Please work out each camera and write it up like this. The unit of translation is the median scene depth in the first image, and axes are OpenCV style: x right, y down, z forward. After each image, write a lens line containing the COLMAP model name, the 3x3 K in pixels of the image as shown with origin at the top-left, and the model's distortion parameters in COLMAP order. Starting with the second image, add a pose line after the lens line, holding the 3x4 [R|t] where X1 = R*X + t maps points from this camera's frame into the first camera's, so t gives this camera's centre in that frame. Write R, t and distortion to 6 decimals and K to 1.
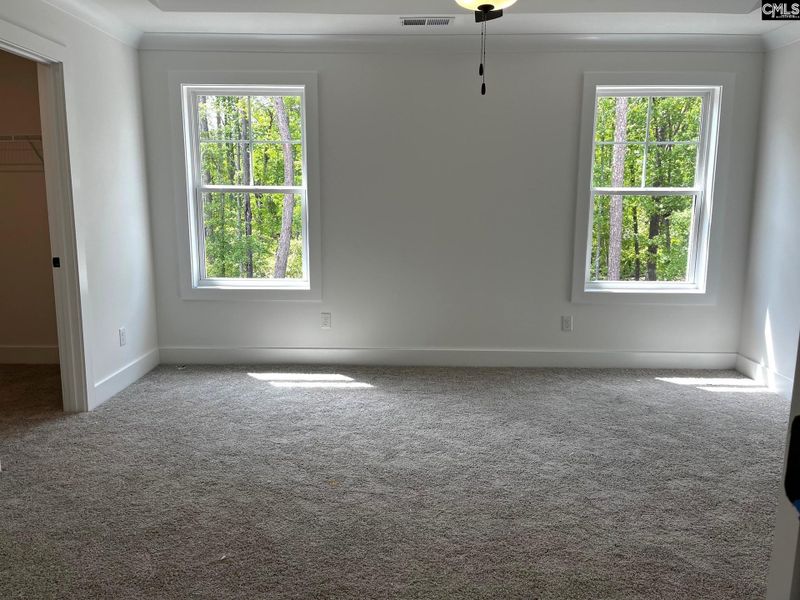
lens RADIAL K [[601.4, 0, 400.0], [0, 601.4, 300.0], [0, 0, 1]] dist [0.066781, -0.089494]
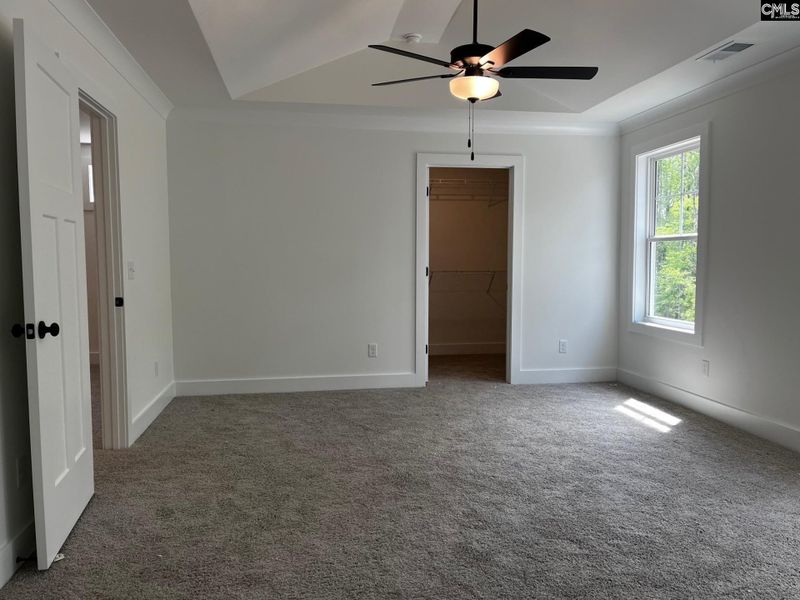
lens RADIAL K [[601.4, 0, 400.0], [0, 601.4, 300.0], [0, 0, 1]] dist [0.066781, -0.089494]
pose [[0.190365, 0.066046, -0.979489, 0.833848], [-0.172750, 0.984419, 0.032804, -0.024864], [0.966395, 0.162962, 0.198808, 0.353544]]
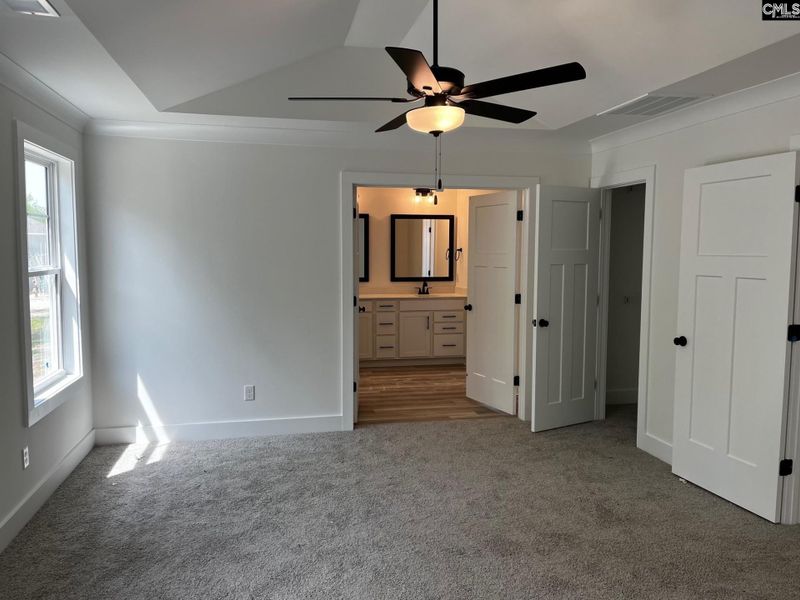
lens RADIAL K [[601.4, 0, 400.0], [0, 601.4, 300.0], [0, 0, 1]] dist [0.066781, -0.089494]
pose [[-0.183471, -0.095973, 0.978329, -0.542731], [0.169522, 0.977224, 0.127655, -0.177604], [-0.968298, 0.189269, -0.163023, 0.713163]]
